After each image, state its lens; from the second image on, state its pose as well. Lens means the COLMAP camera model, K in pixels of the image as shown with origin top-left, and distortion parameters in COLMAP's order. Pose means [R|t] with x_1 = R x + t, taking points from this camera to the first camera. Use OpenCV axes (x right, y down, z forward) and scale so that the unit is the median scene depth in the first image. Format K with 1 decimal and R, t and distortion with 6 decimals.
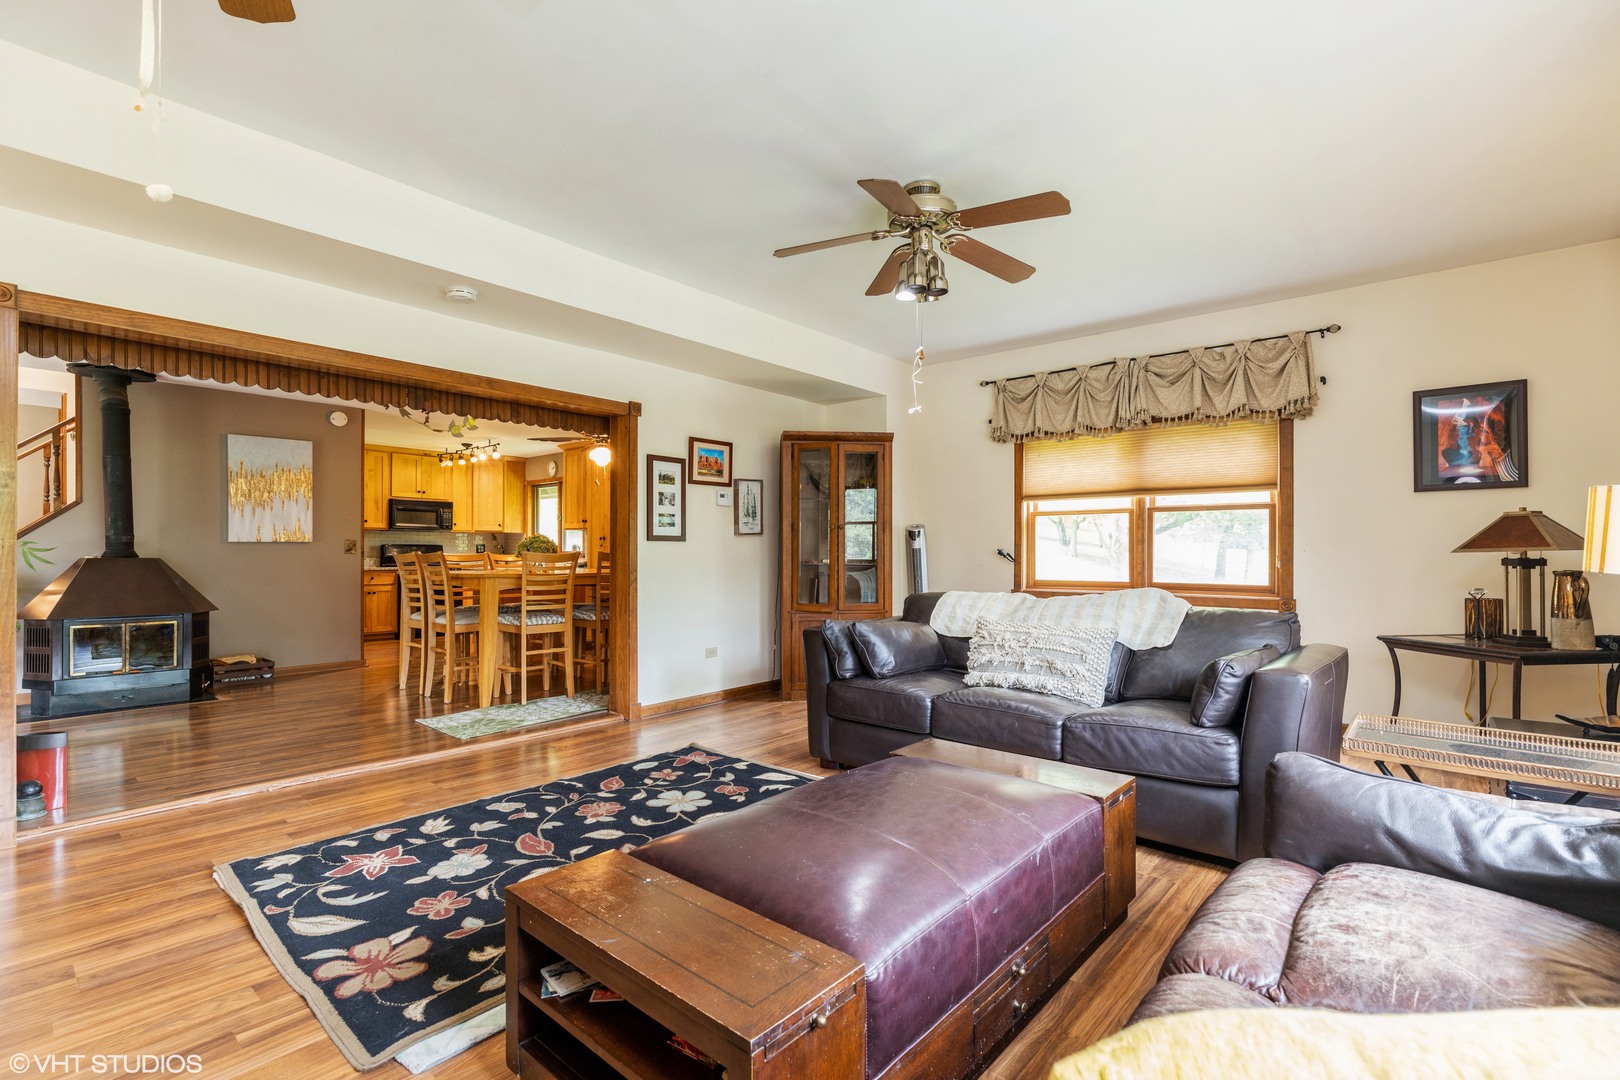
lens RADIAL K [[735.2, 0, 815.6], [0, 735.2, 546.7], [0, 0, 1]] dist [0.009271, -0.001725]
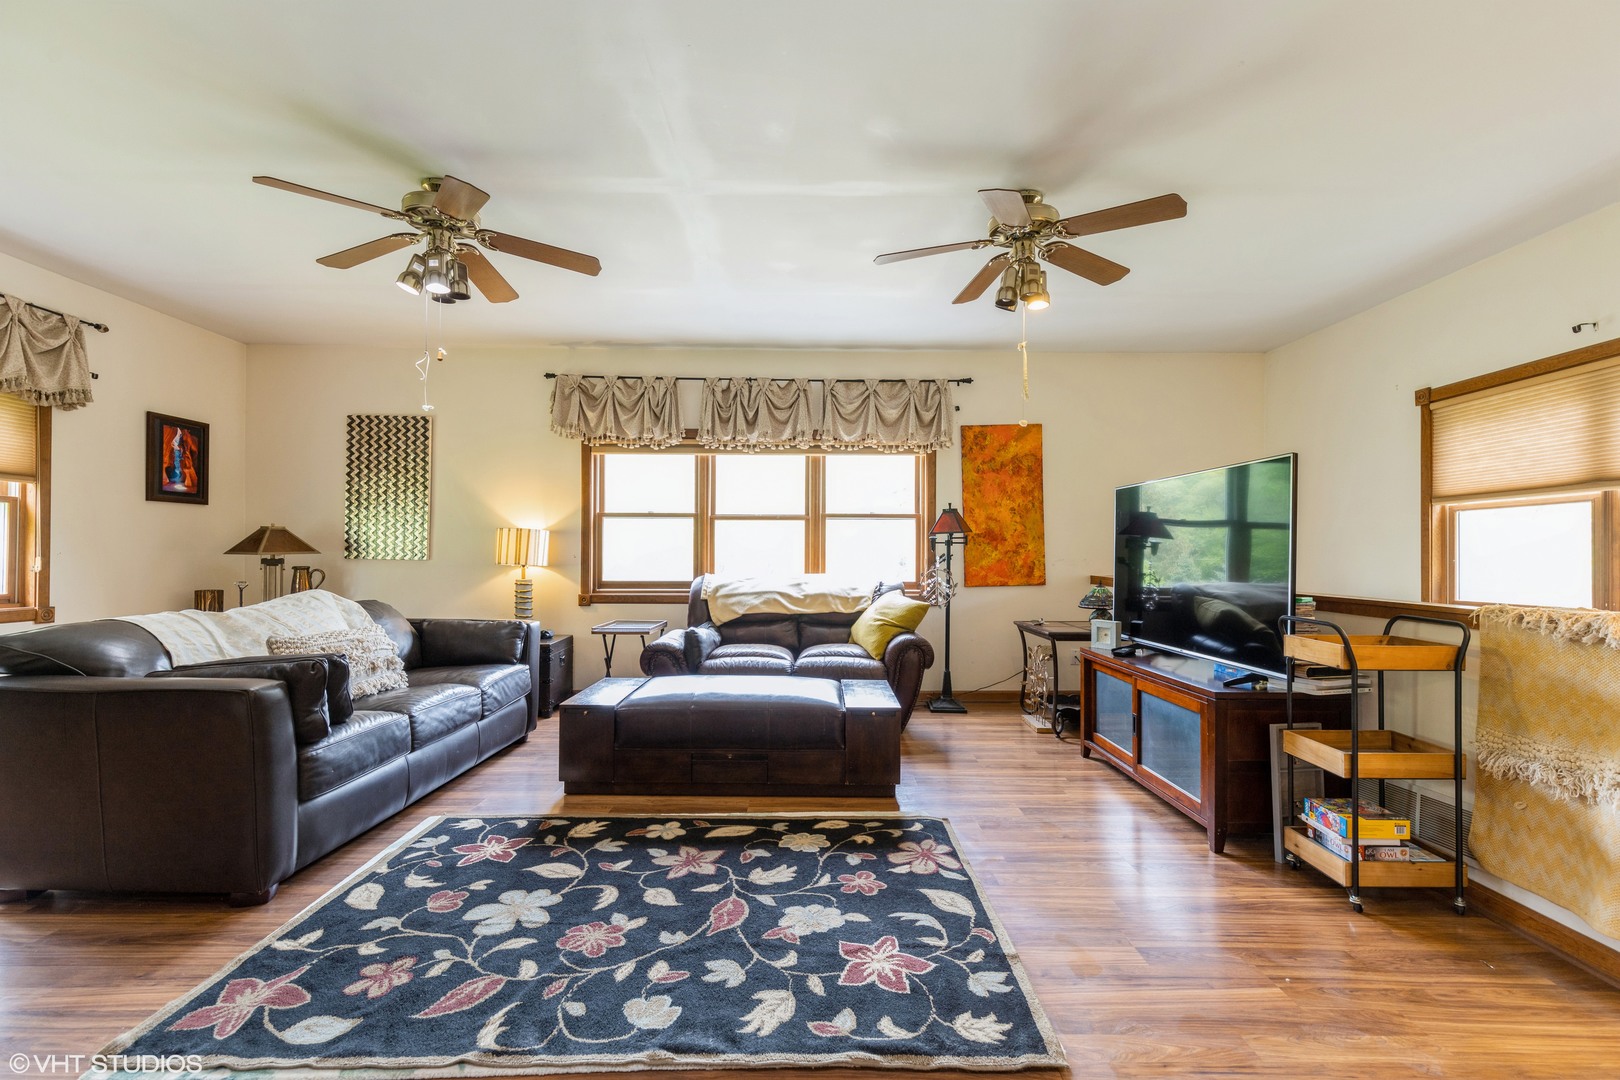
lens RADIAL K [[735.2, 0, 809.6], [0, 735.2, 548.6], [0, 0, 1]] dist [0.009271, -0.001725]
pose [[-0.651128, 0.001947, 0.758966, -0.807392], [-0.010811, 0.999871, -0.011840, 0.001546], [-0.758891, -0.015914, -0.651023, 1.112737]]
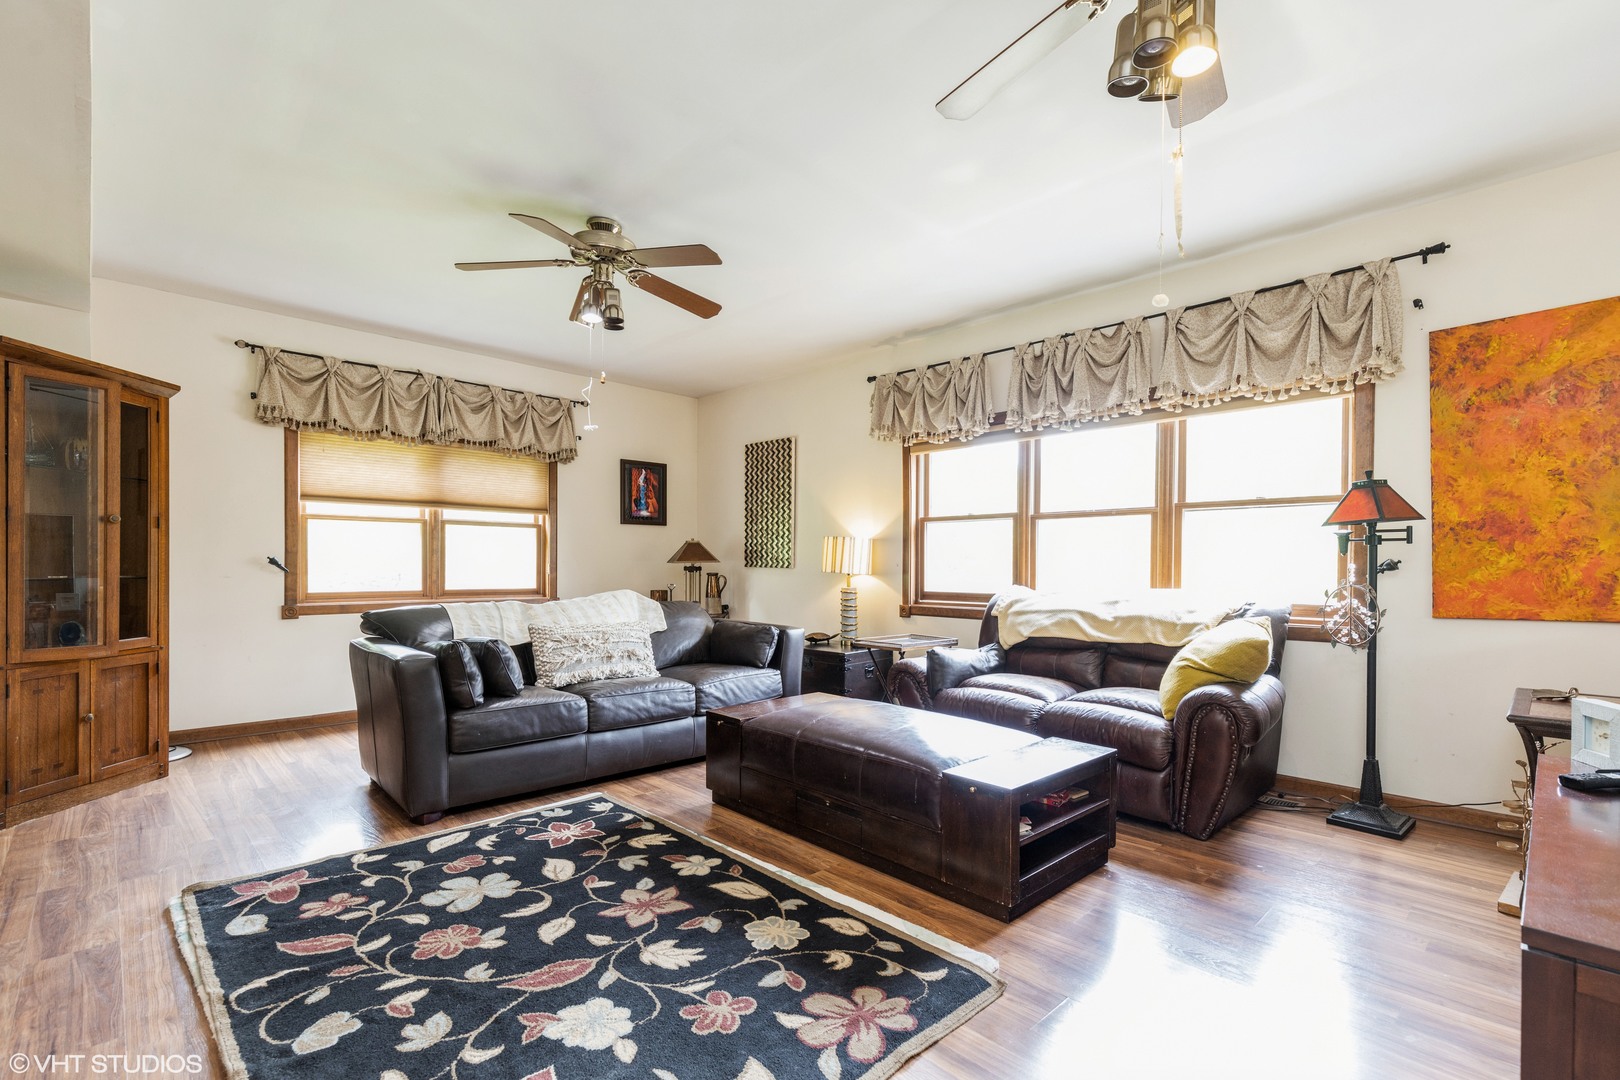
lens RADIAL K [[735.2, 0, 807.7], [0, 735.2, 576.2], [0, 0, 1]] dist [0.009271, -0.001725]
pose [[0.099388, -0.014936, 0.994937, -0.794843], [-0.012968, 0.999783, 0.016304, 0.006059], [-0.994964, -0.014523, 0.099173, 0.522717]]
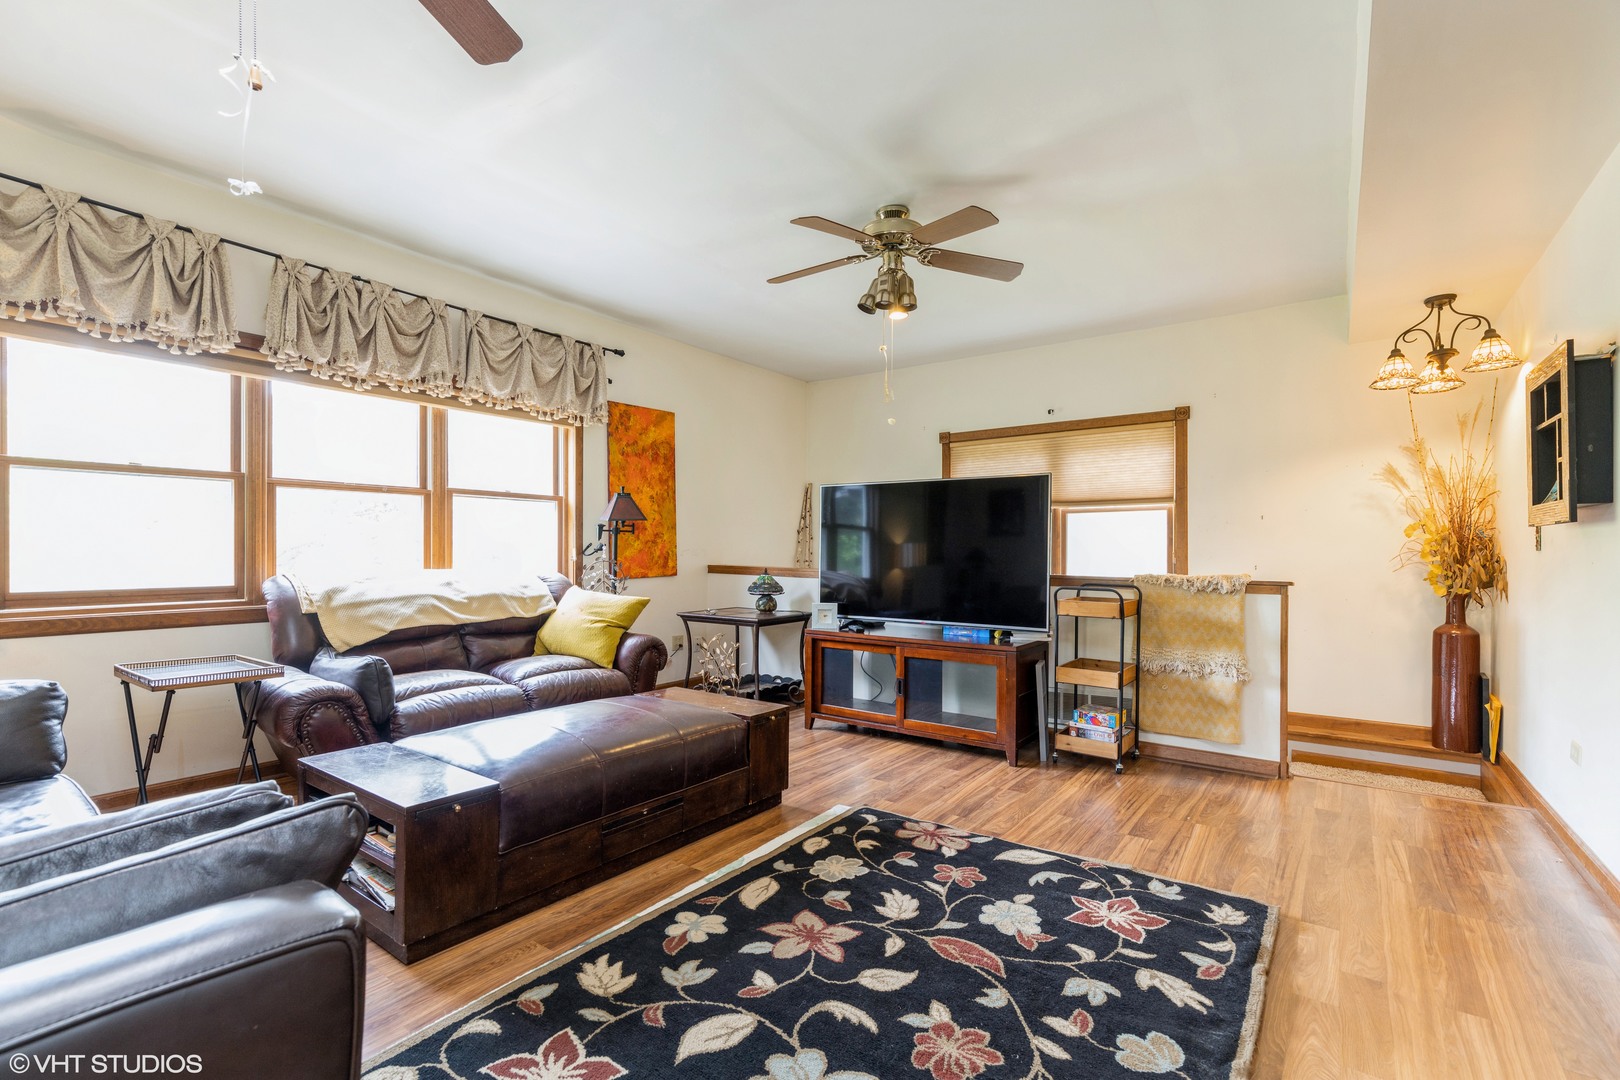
lens RADIAL K [[735.2, 0, 817.7], [0, 735.2, 556.2], [0, 0, 1]] dist [0.009271, -0.001725]
pose [[-0.996219, -0.005436, -0.086712, -0.130363], [-0.005388, 0.999985, -0.000782, 0.013620], [0.086715, -0.000312, -0.996233, 1.285340]]
